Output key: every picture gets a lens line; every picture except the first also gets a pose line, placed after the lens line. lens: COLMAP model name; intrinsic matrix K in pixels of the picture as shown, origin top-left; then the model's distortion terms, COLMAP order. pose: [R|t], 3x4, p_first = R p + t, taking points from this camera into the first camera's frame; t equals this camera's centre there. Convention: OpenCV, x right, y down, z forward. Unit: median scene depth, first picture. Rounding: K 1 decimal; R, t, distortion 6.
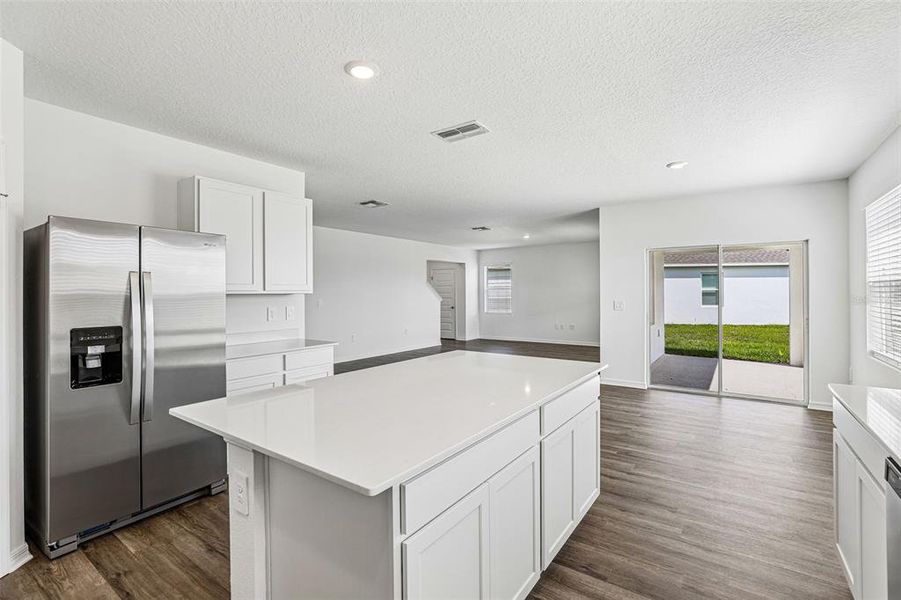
lens RADIAL K [[411.6, 0, 451.3], [0, 411.6, 294.9], [0, 0, 1]] dist [-0.034167, 0.014339]
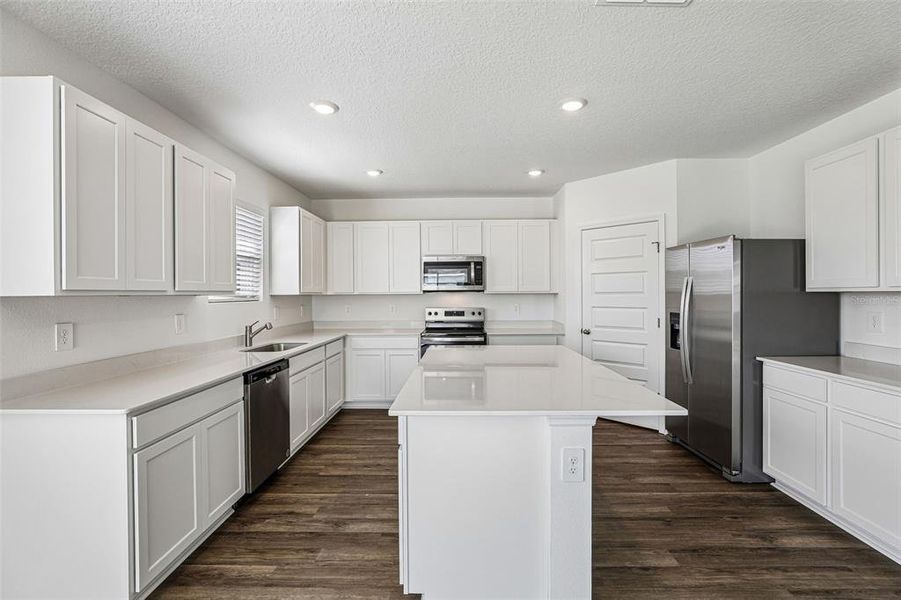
lens RADIAL K [[411.6, 0, 451.3], [0, 411.6, 294.9], [0, 0, 1]] dist [-0.034167, 0.014339]
pose [[-0.829703, 0.011487, -0.558087, 0.711921], [0.007584, 0.999928, 0.009306, -0.011699], [0.558154, 0.003489, -0.829730, 1.714054]]
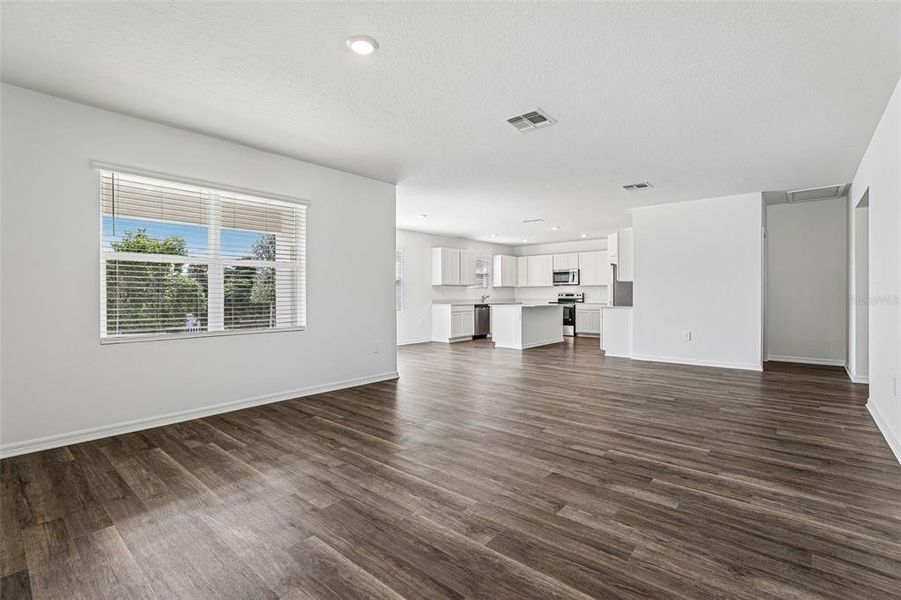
lens RADIAL K [[411.6, 0, 451.3], [0, 411.6, 294.9], [0, 0, 1]] dist [-0.034167, 0.014339]
pose [[-0.995302, 0.006249, 0.096621, 0.393210], [0.006705, 0.999968, 0.004400, 0.075822], [-0.096591, 0.005027, -0.995312, 4.916975]]
